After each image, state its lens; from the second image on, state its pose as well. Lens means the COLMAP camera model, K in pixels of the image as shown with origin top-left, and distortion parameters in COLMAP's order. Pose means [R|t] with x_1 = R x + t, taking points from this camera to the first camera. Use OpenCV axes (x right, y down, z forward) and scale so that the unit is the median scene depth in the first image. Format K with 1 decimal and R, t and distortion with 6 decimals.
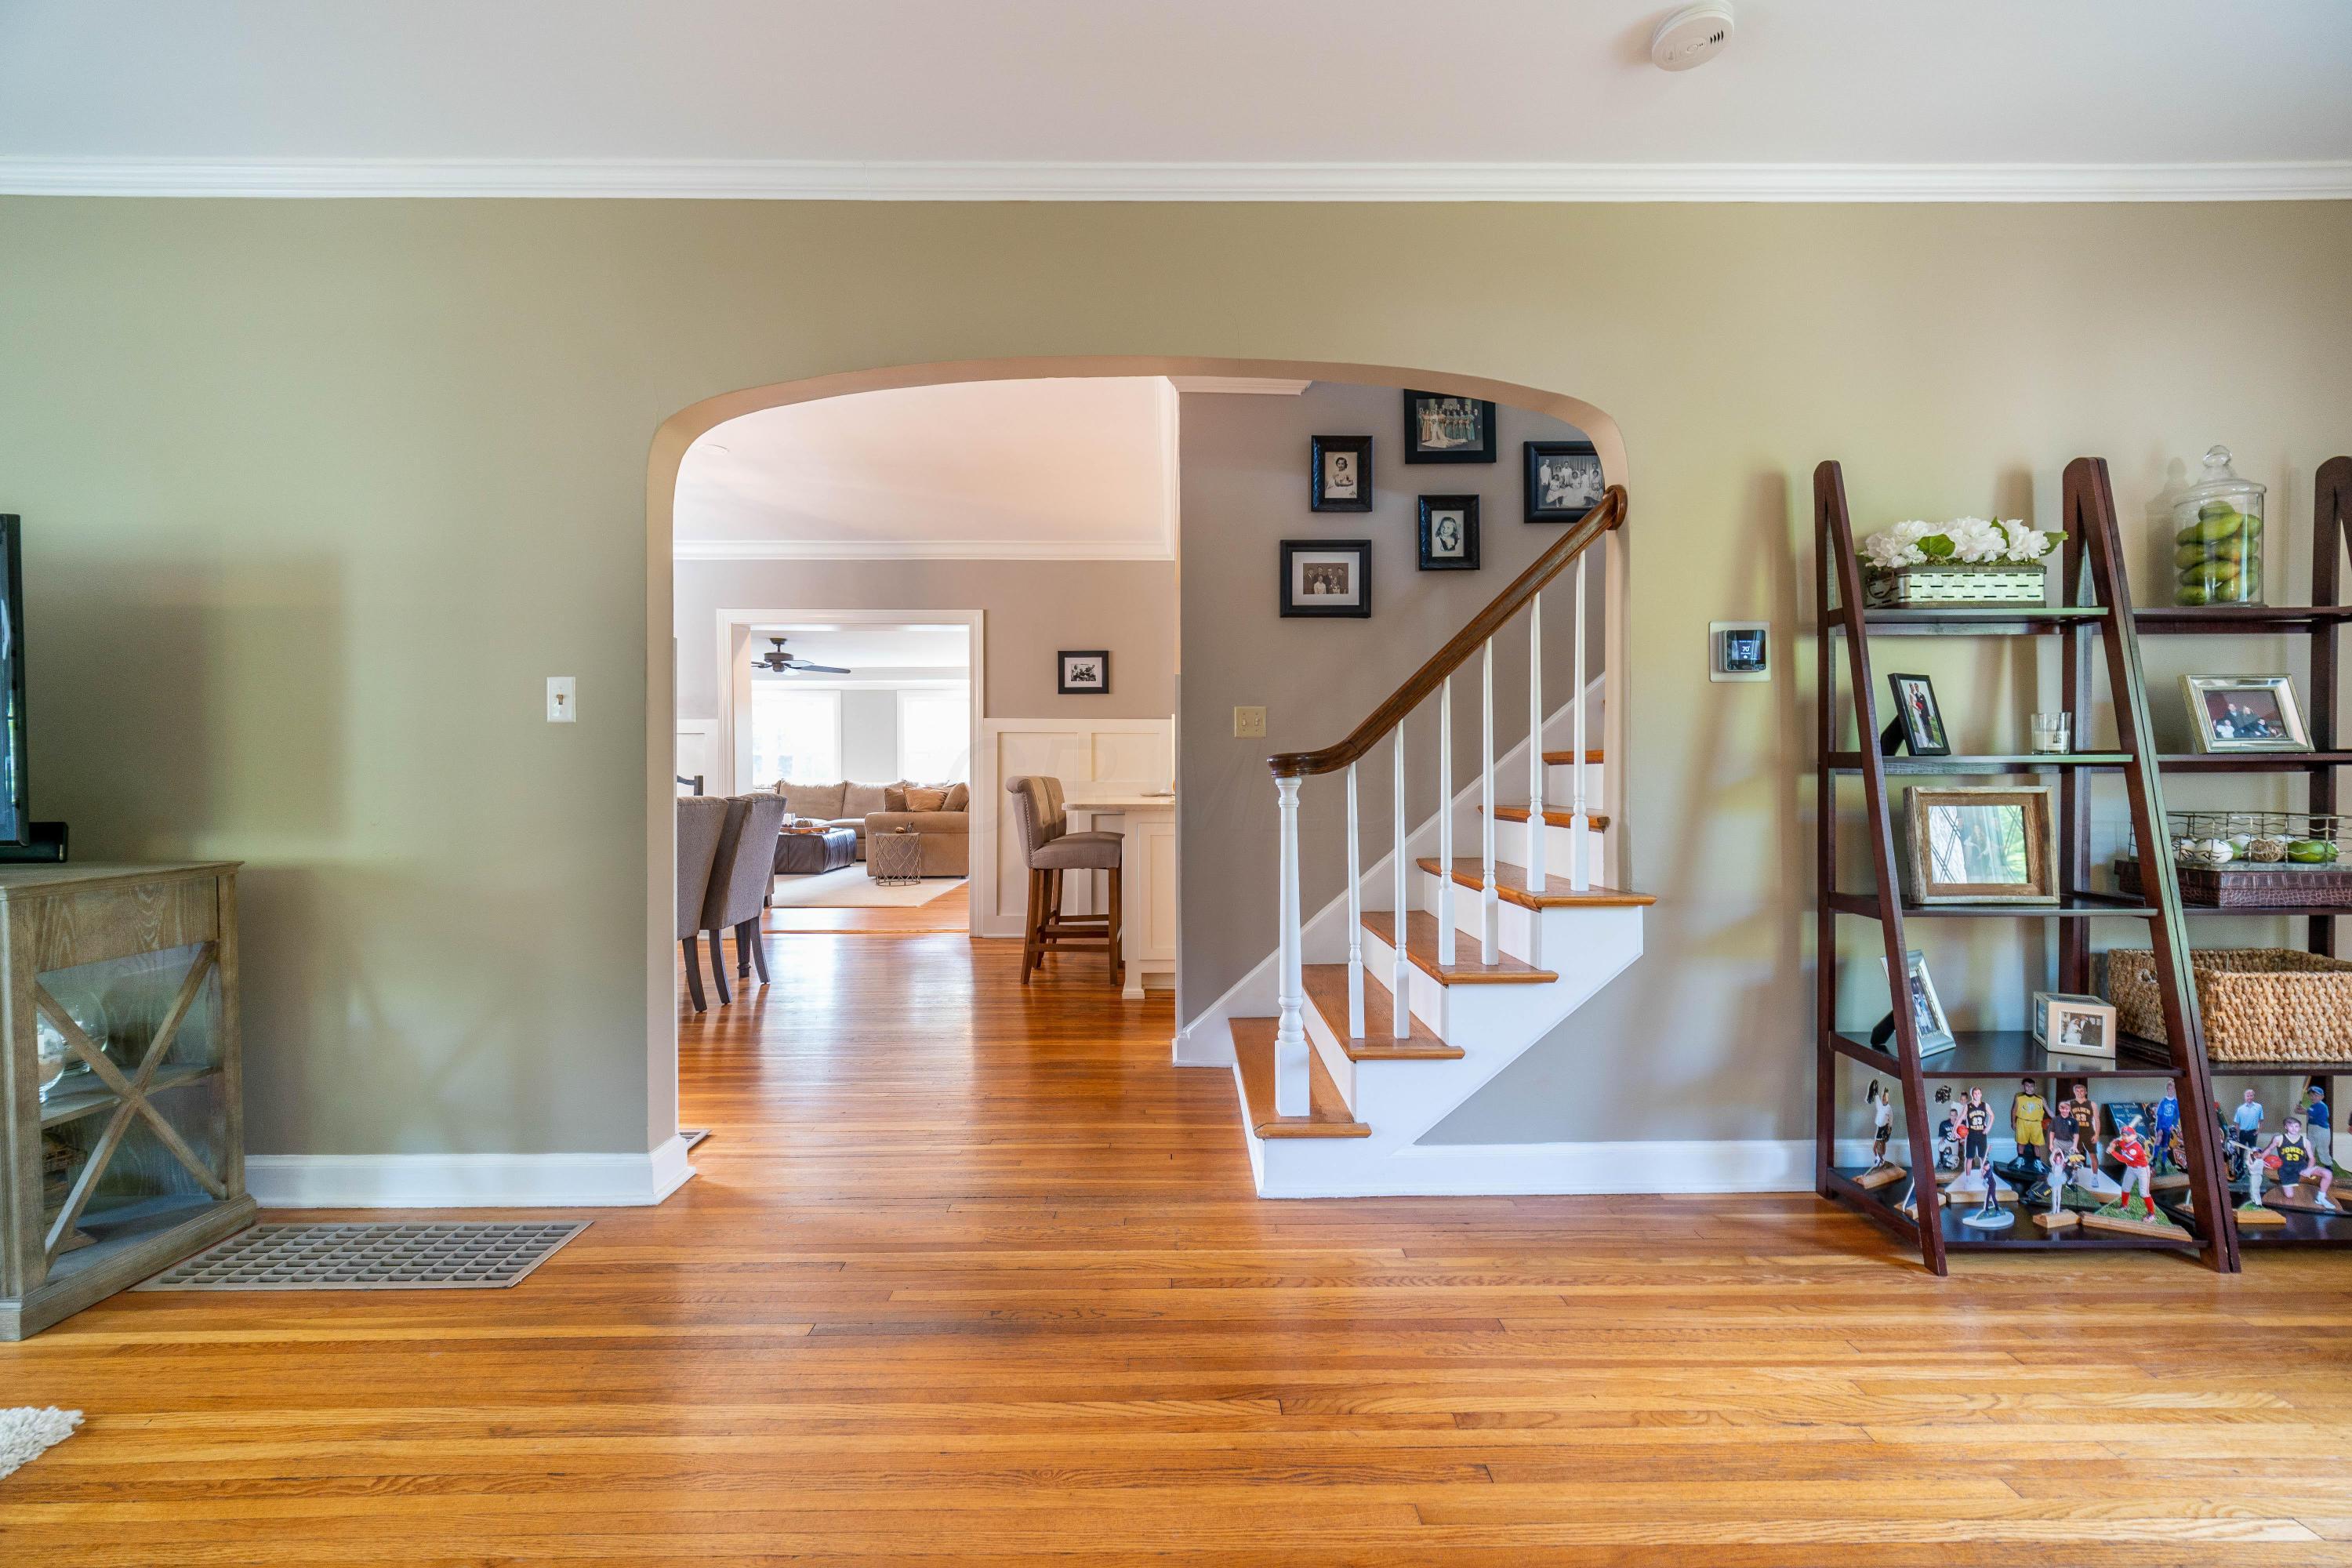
lens RADIAL K [[923.1, 0, 1181.5], [0, 923.1, 782.5], [0, 0, 1]] dist [-0.000899, 0.000500]
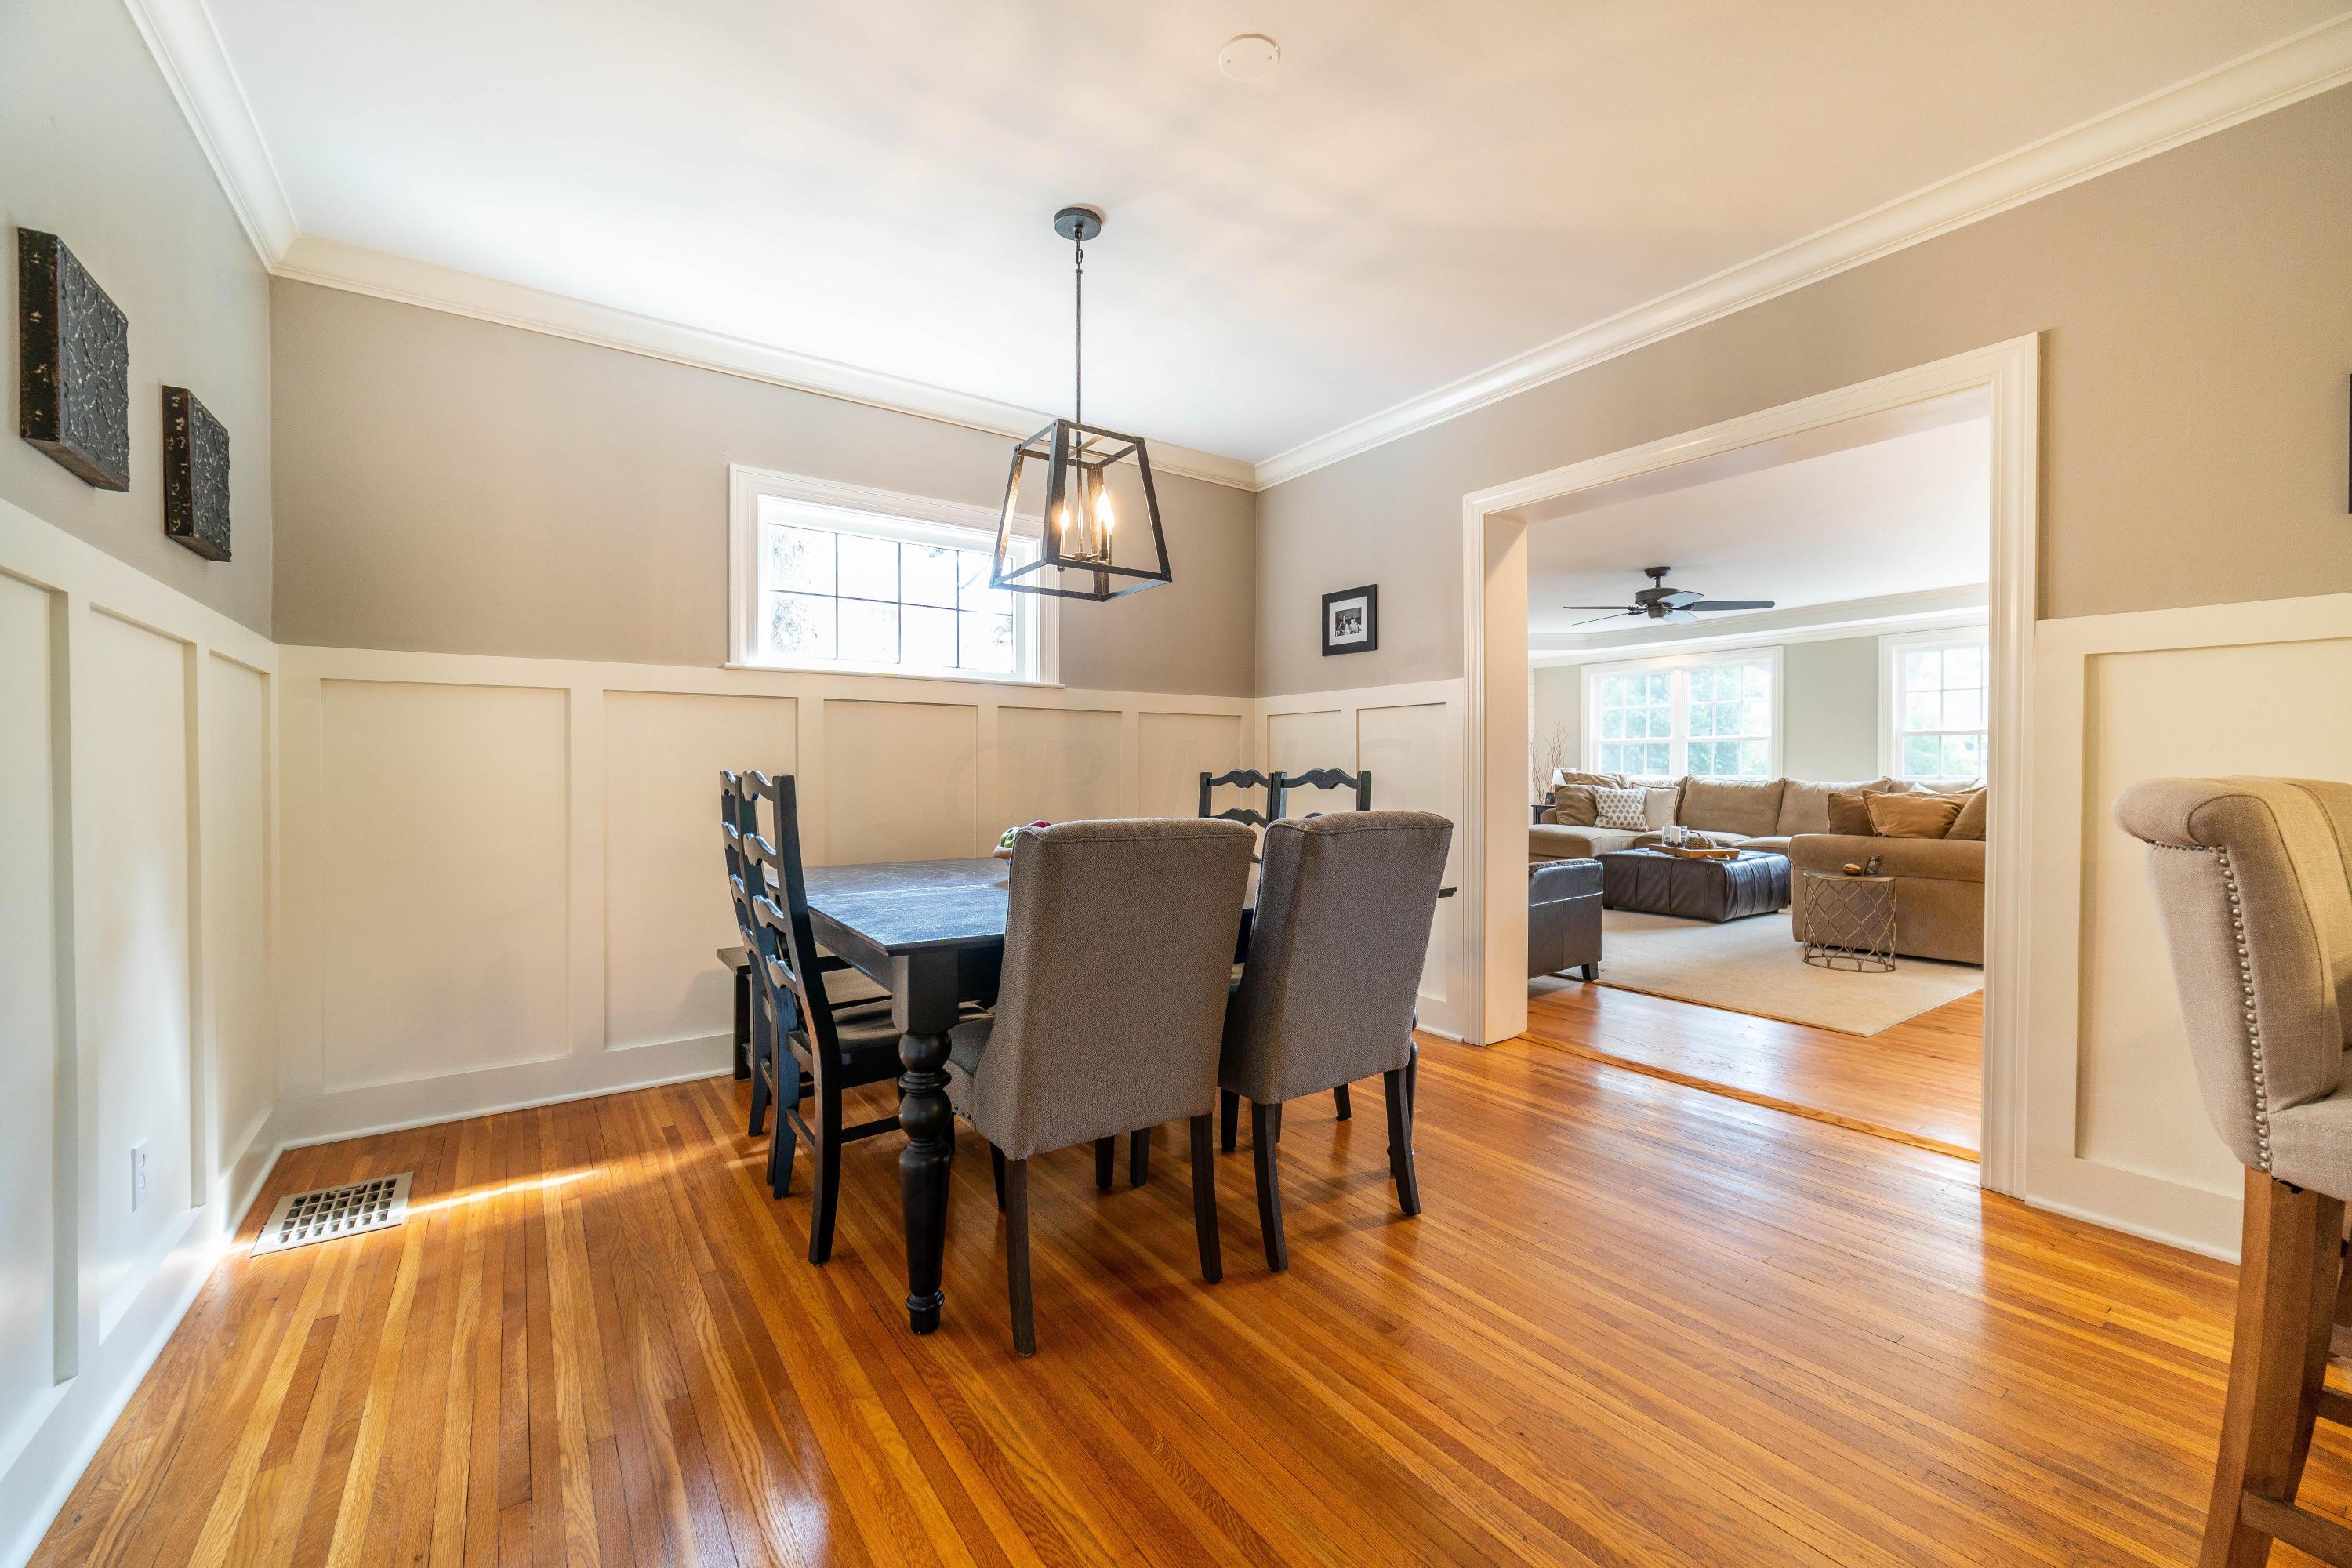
lens RADIAL K [[944.5, 0, 1185.9], [0, 944.5, 778.6], [0, 0, 1]] dist [-0.027702, 0.011875]
pose [[0.565630, 0.012996, -0.824557, -0.063390], [-0.010958, 0.999906, 0.008243, -0.003475], [0.824586, 0.004373, 0.565719, 0.327504]]
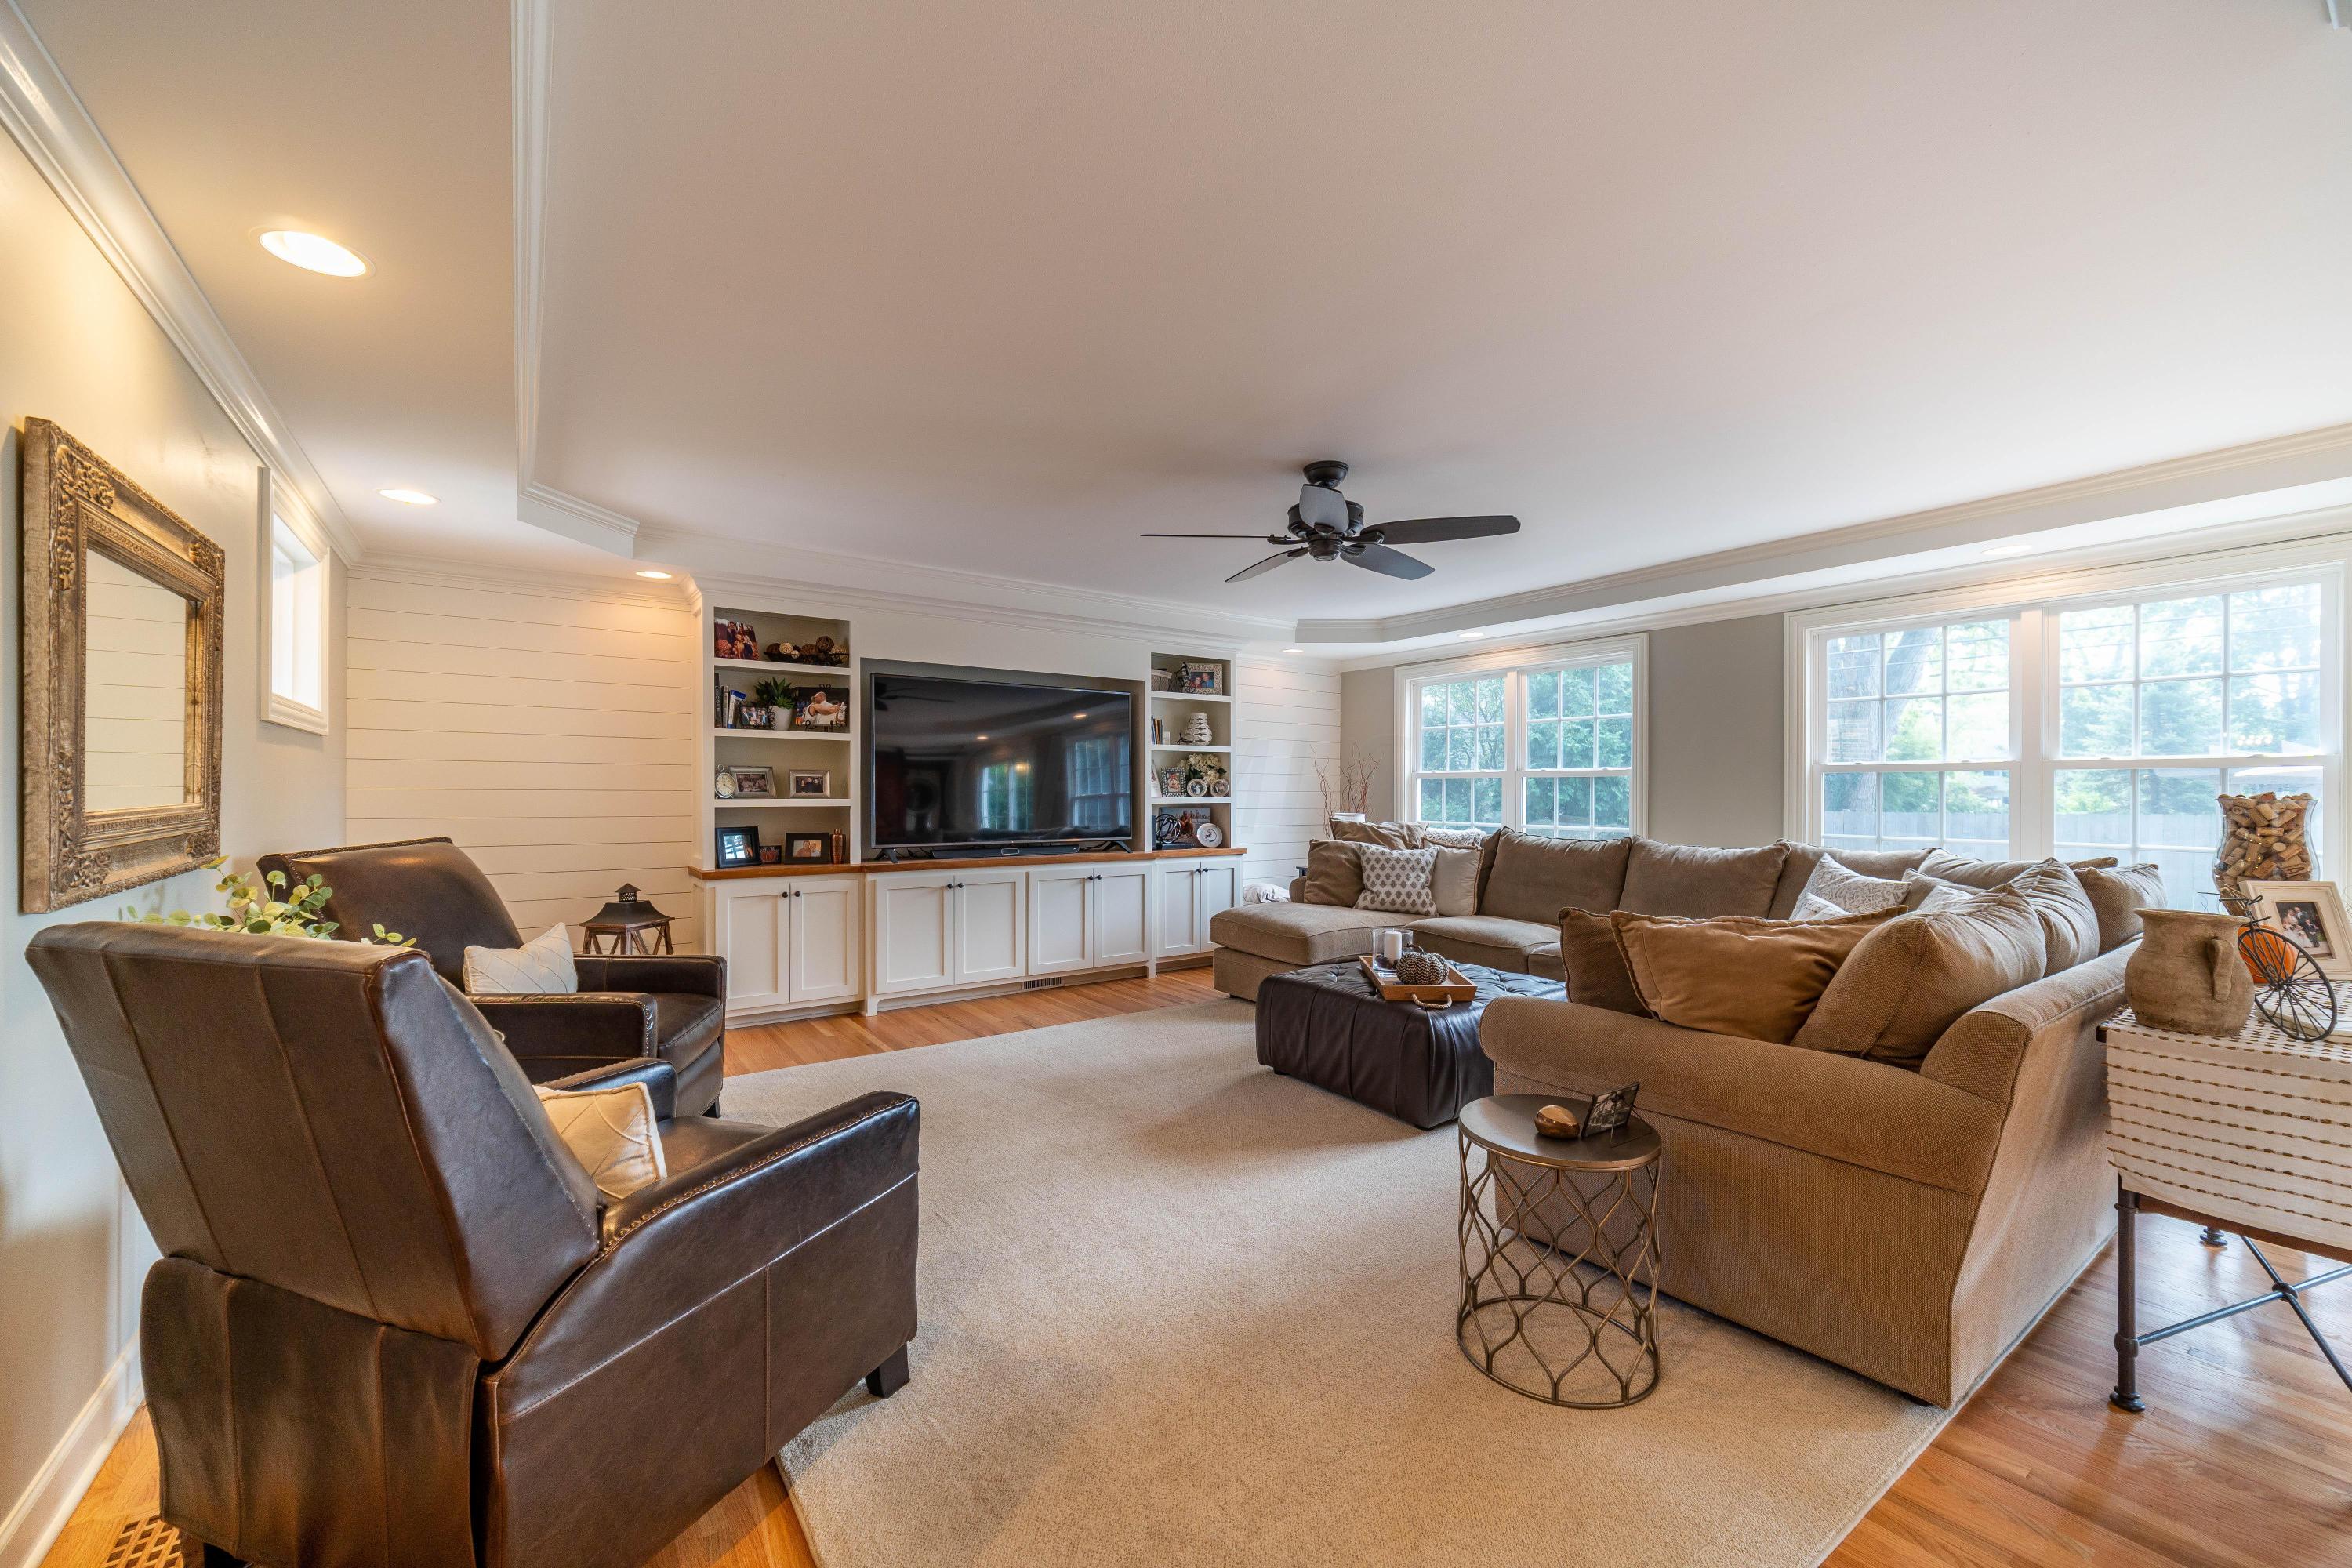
lens RADIAL K [[940.2, 0, 1186.1], [0, 940.2, 790.3], [0, 0, 1]] dist [0.000312, 0.000126]
pose [[0.563333, 0.002986, -0.826225, -0.159812], [-0.010529, 0.999938, -0.003565, -0.025964], [0.826163, 0.010708, 0.563330, 0.762464]]
